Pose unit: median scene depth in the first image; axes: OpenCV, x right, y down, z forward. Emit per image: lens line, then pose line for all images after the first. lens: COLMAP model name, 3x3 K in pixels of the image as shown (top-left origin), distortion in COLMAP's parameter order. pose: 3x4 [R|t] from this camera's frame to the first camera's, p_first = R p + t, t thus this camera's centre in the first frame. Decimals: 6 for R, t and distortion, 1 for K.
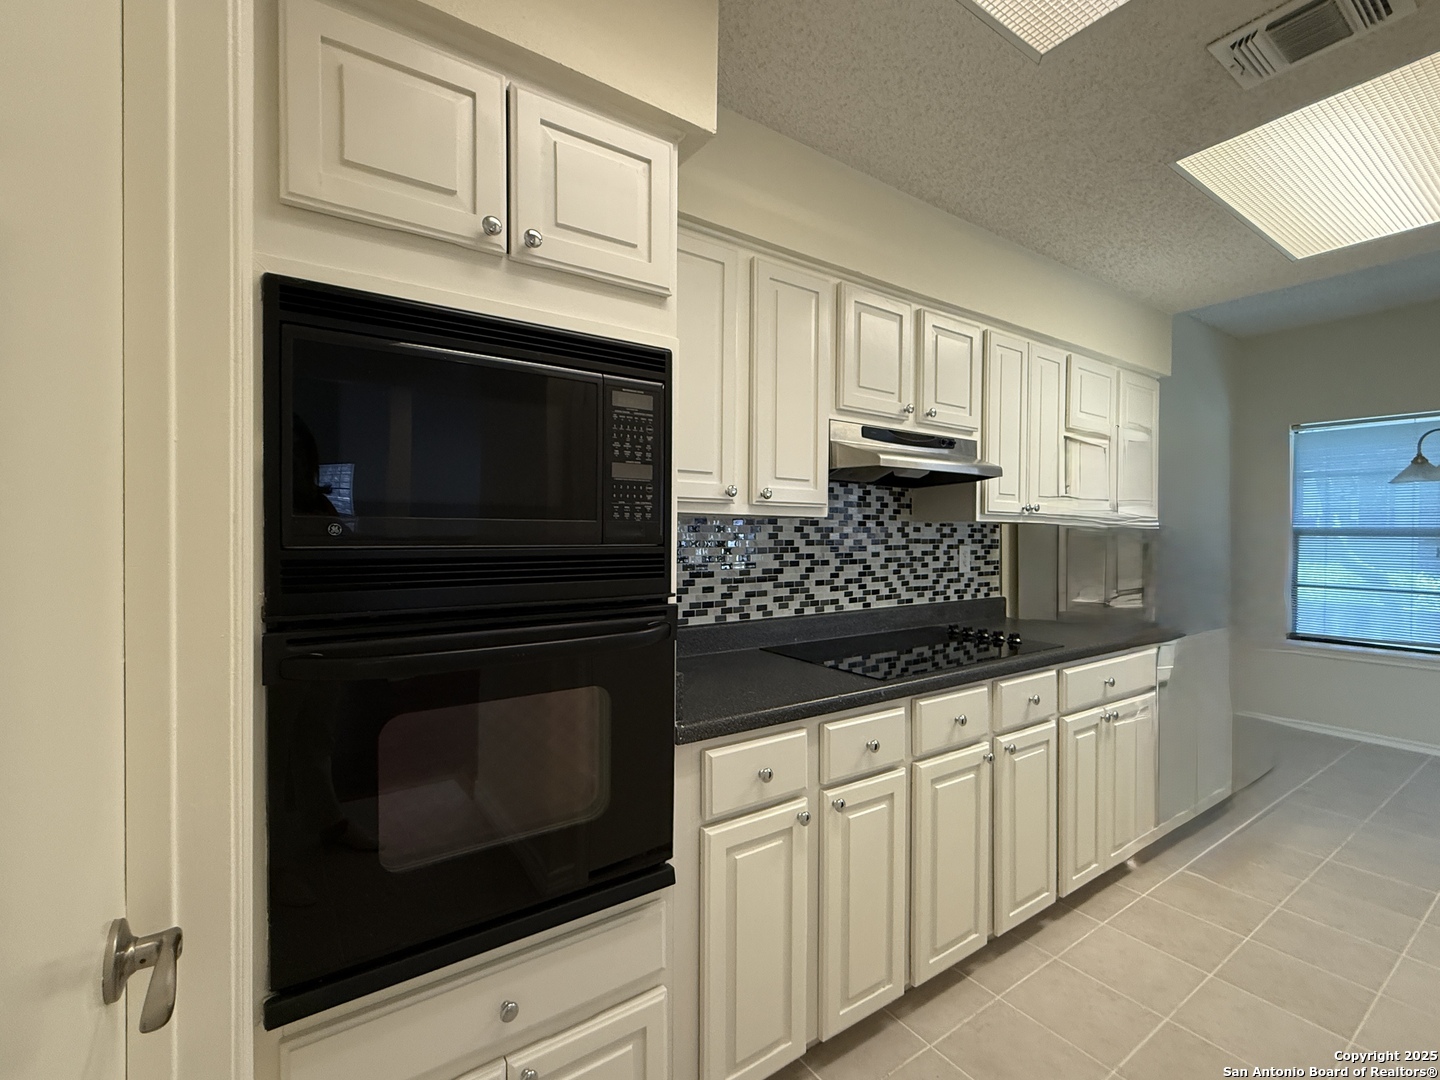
lens RADIAL K [[642.0, 0, 721.2], [0, 642.0, 537.2], [0, 0, 1]] dist [0.002732, -0.000943]
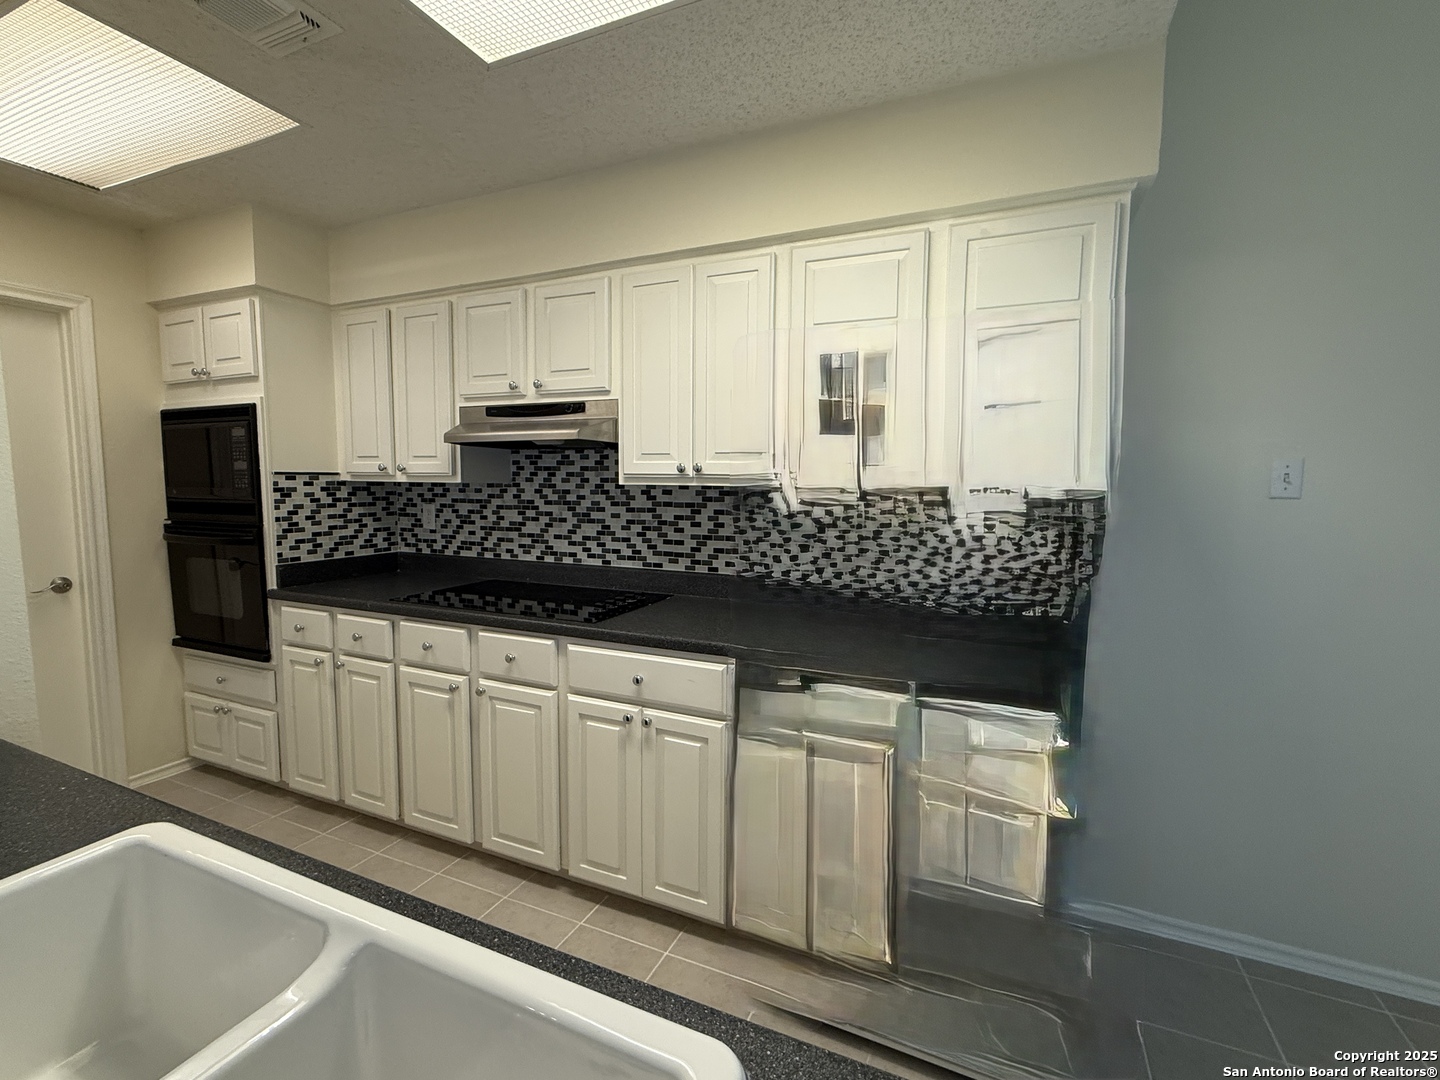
lens RADIAL K [[642.0, 0, 719.3], [0, 642.0, 539.7], [0, 0, 1]] dist [0.002732, -0.000943]
pose [[0.519559, 0.079194, -0.850757, 1.290600], [-0.007666, 0.996087, 0.088041, -0.029058], [0.854400, -0.039221, 0.518133, 0.632853]]
